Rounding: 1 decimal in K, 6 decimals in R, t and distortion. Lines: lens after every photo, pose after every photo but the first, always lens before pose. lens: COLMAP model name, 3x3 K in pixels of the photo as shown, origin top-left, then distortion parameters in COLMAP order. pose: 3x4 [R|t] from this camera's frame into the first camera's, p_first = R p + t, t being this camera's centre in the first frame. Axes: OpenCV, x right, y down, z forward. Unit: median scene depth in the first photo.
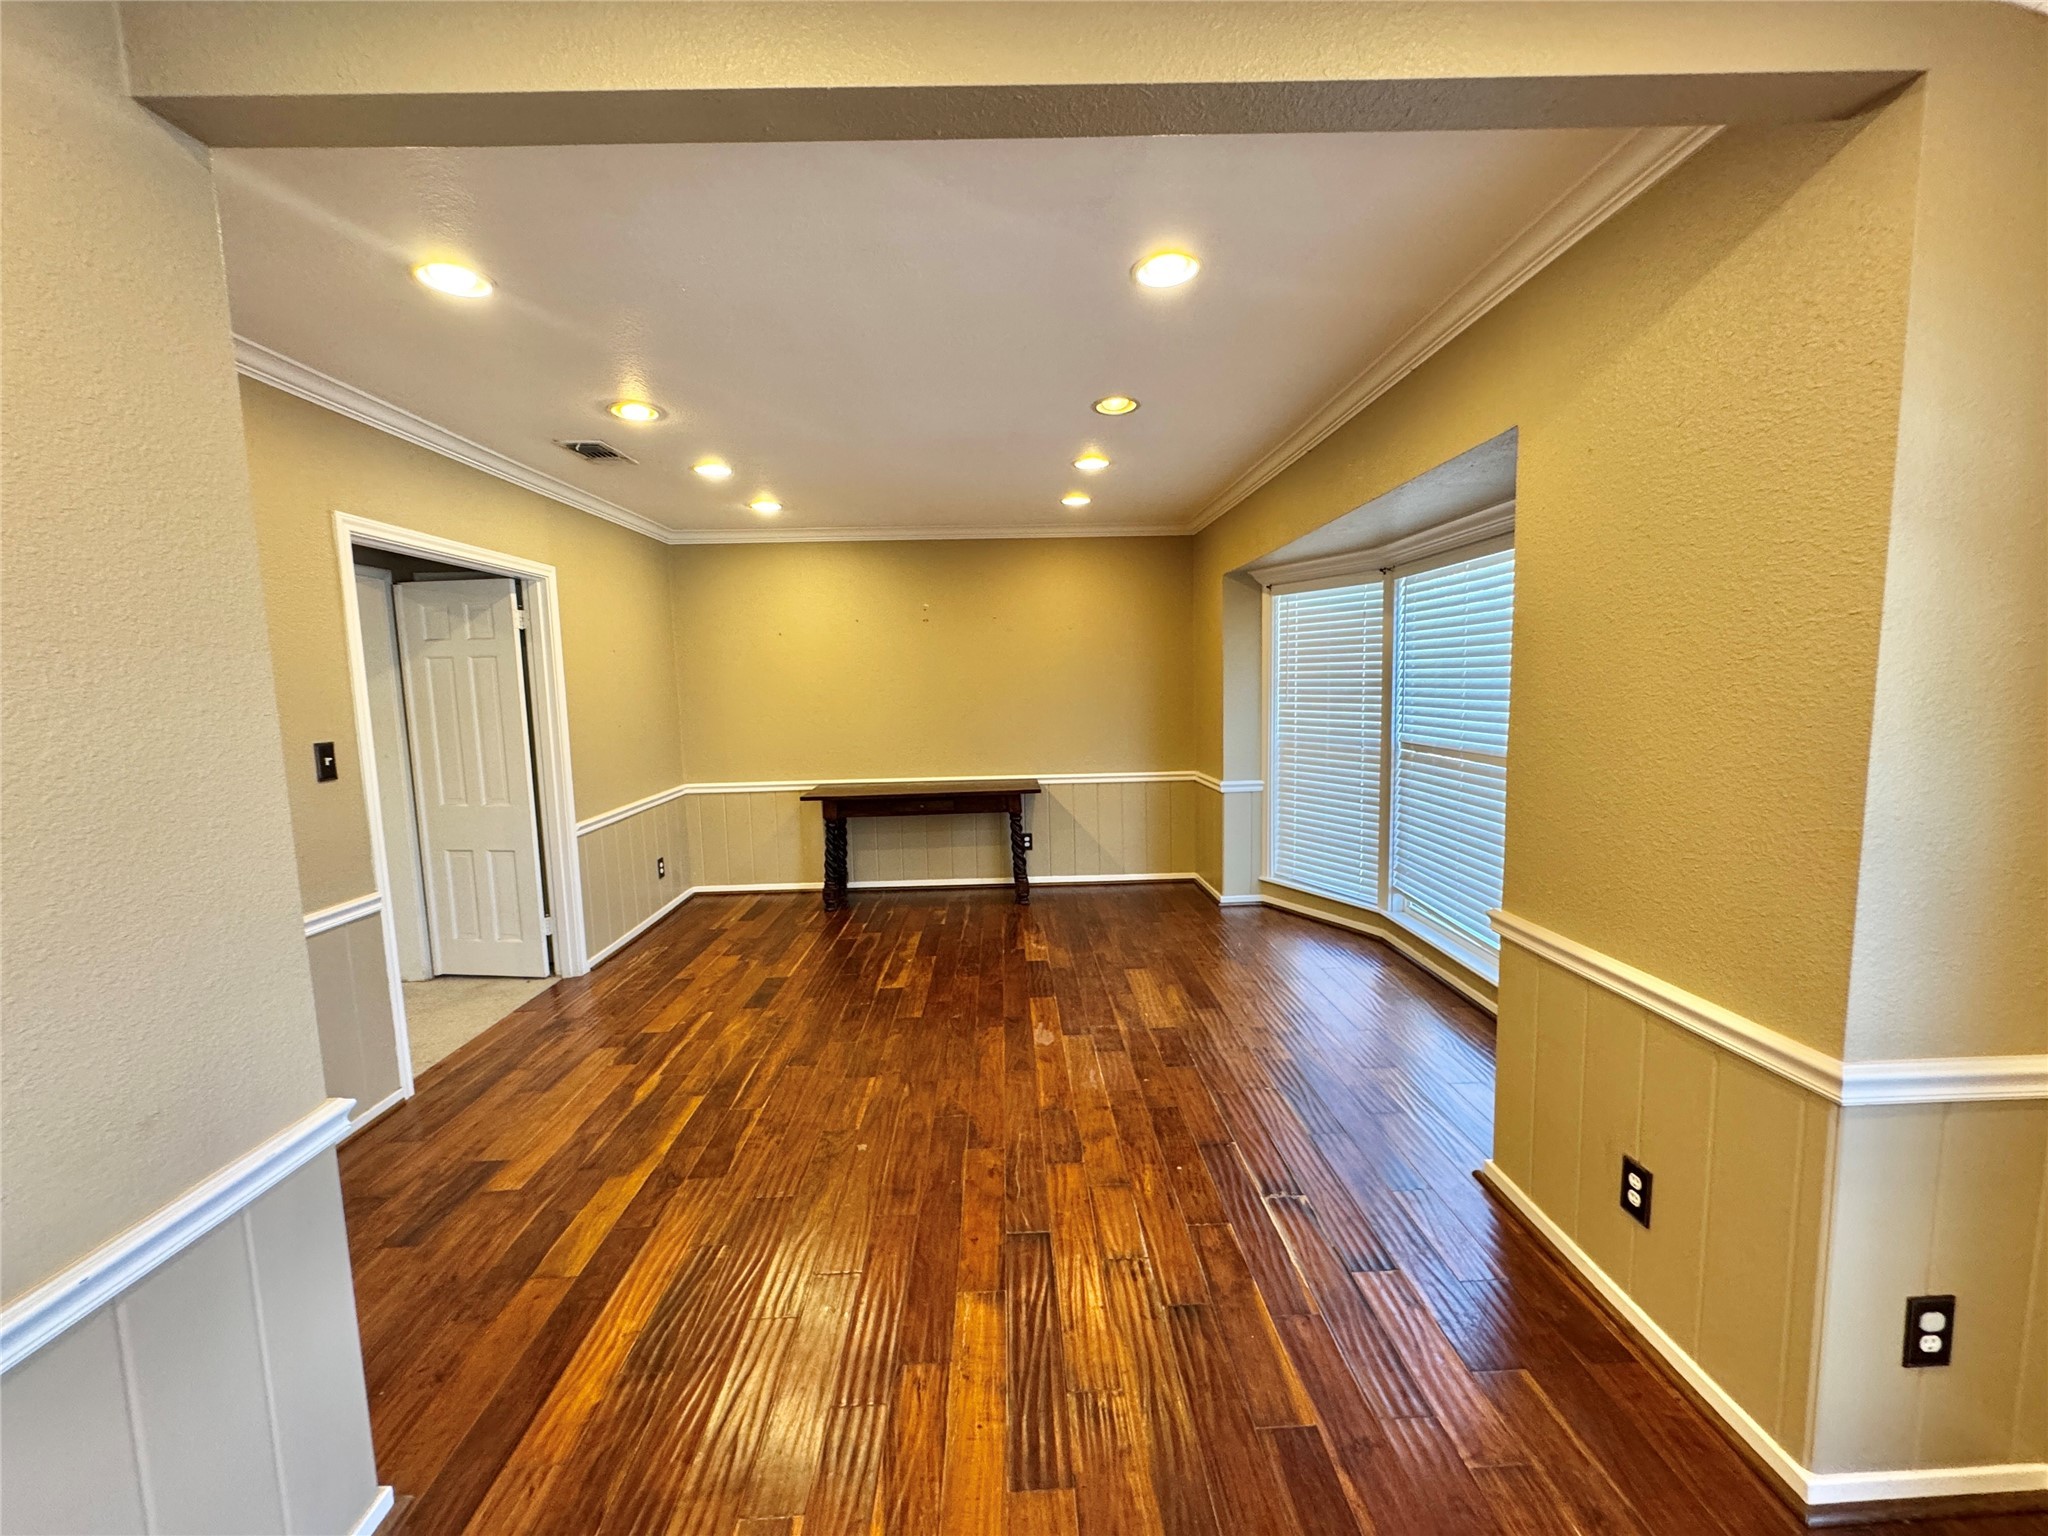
lens RADIAL K [[818.6, 0, 1022.8], [0, 818.6, 767.5], [0, 0, 1]] dist [-0.000134, 0.000332]
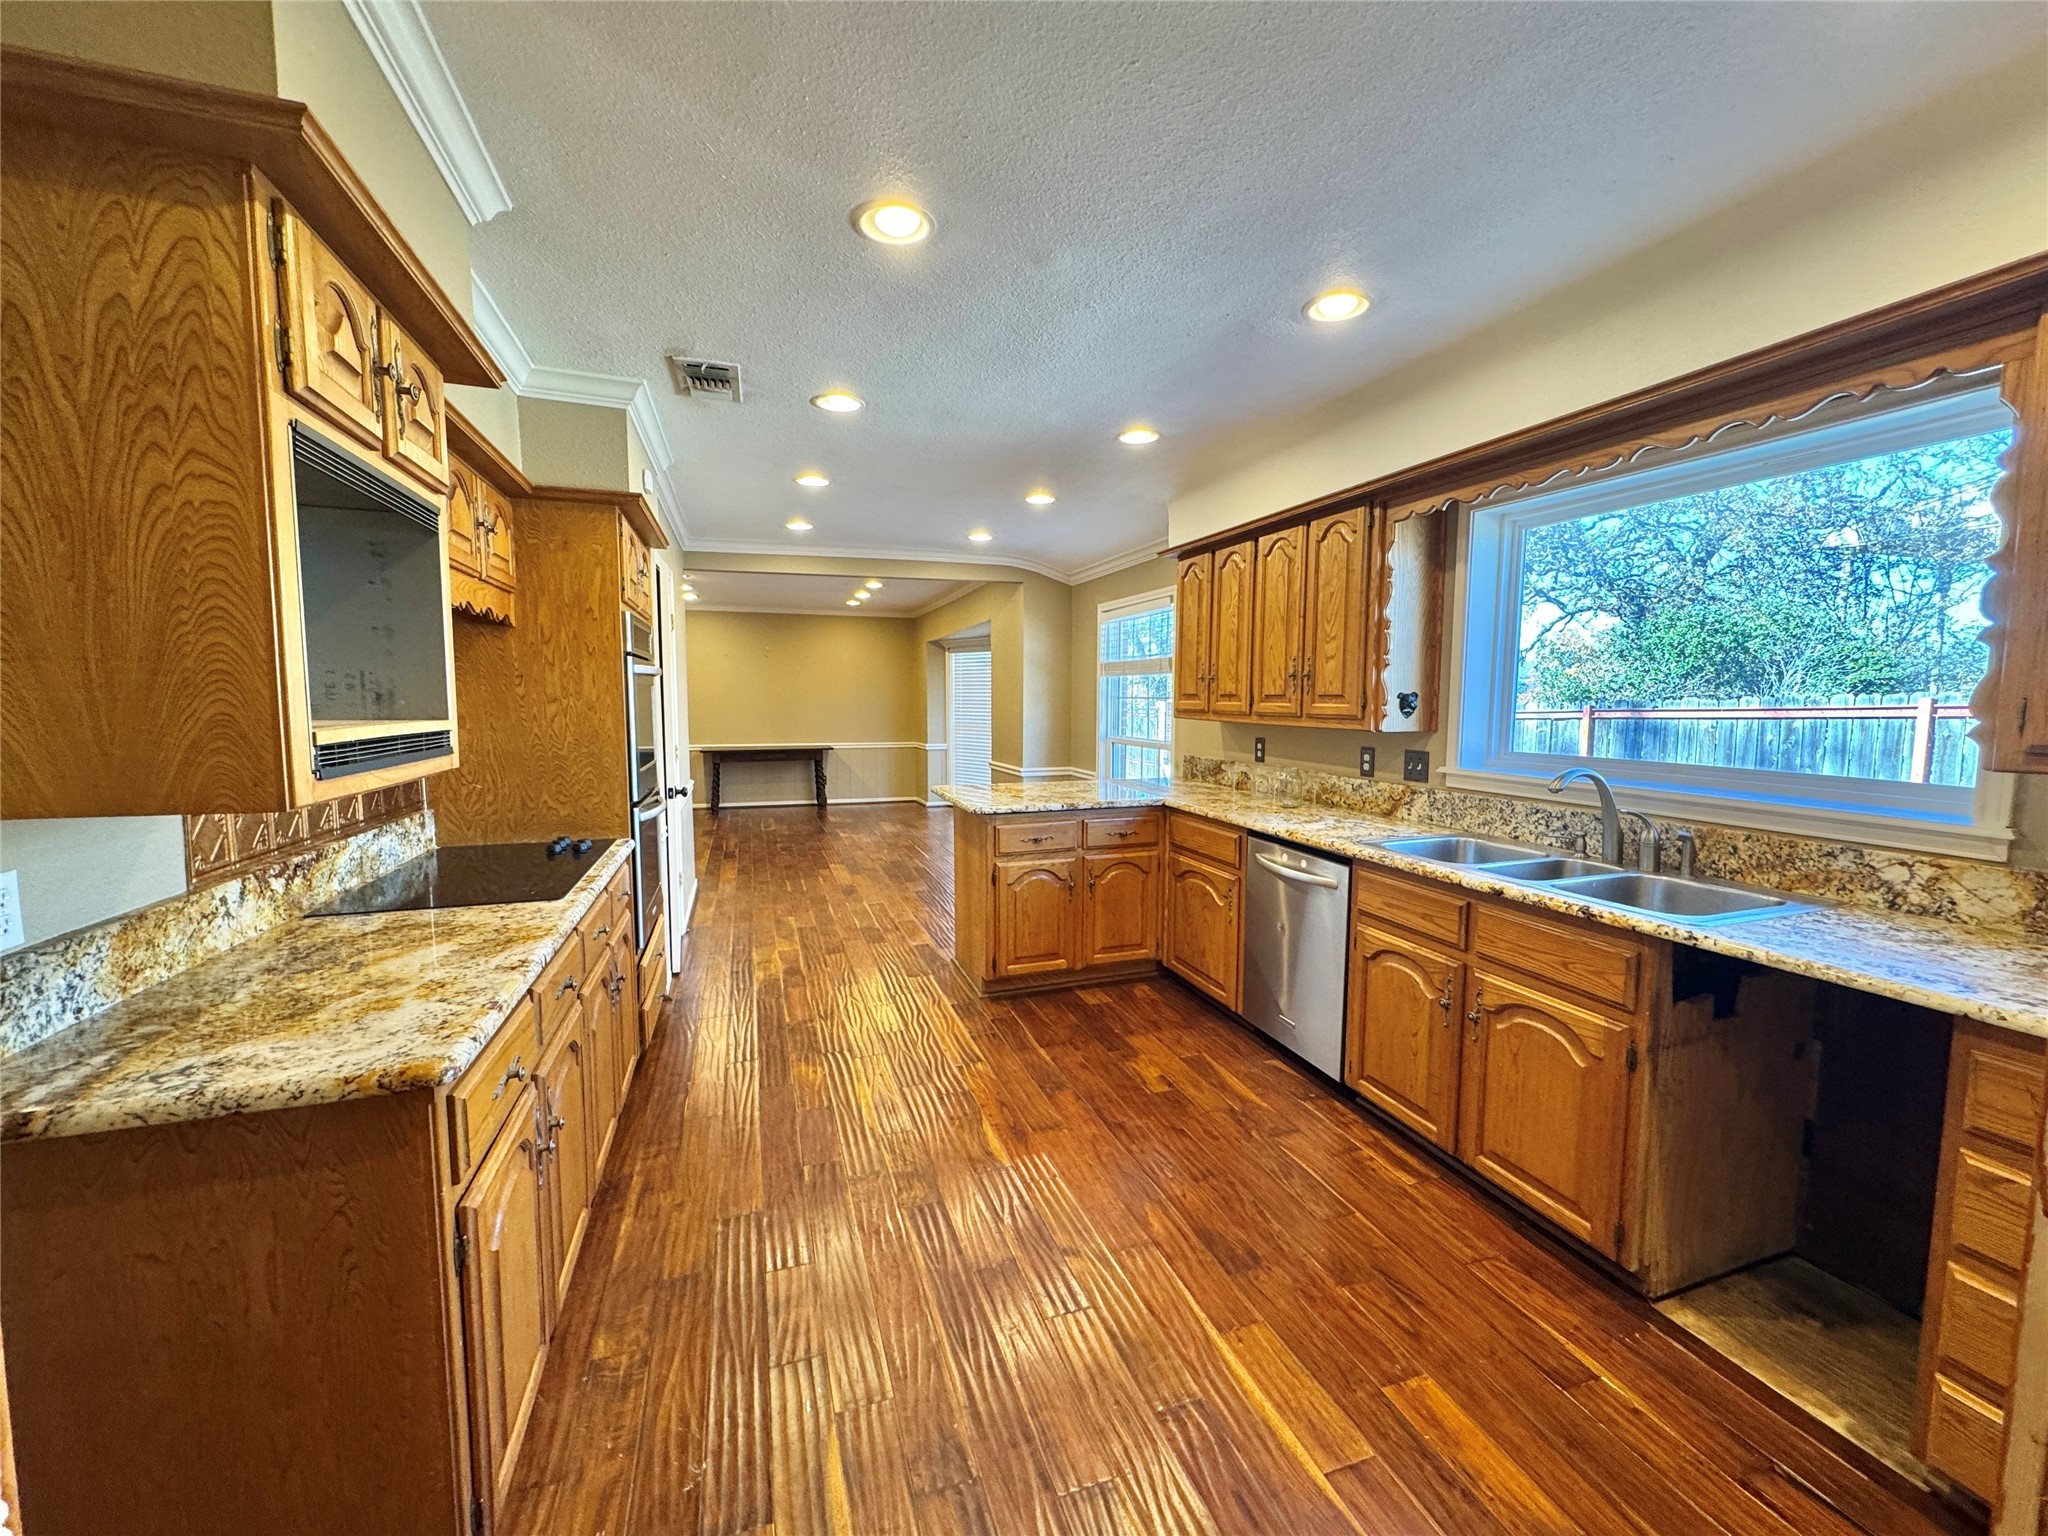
lens RADIAL K [[816.0, 0, 1024.6], [0, 816.0, 768.6], [0, 0, 1]] dist [-0.001938, 0.000672]
pose [[0.955052, 0.001256, 0.296437, -0.124224], [0.005469, 0.999746, -0.021855, 0.126462], [-0.296389, 0.022494, 0.954802, -1.013888]]
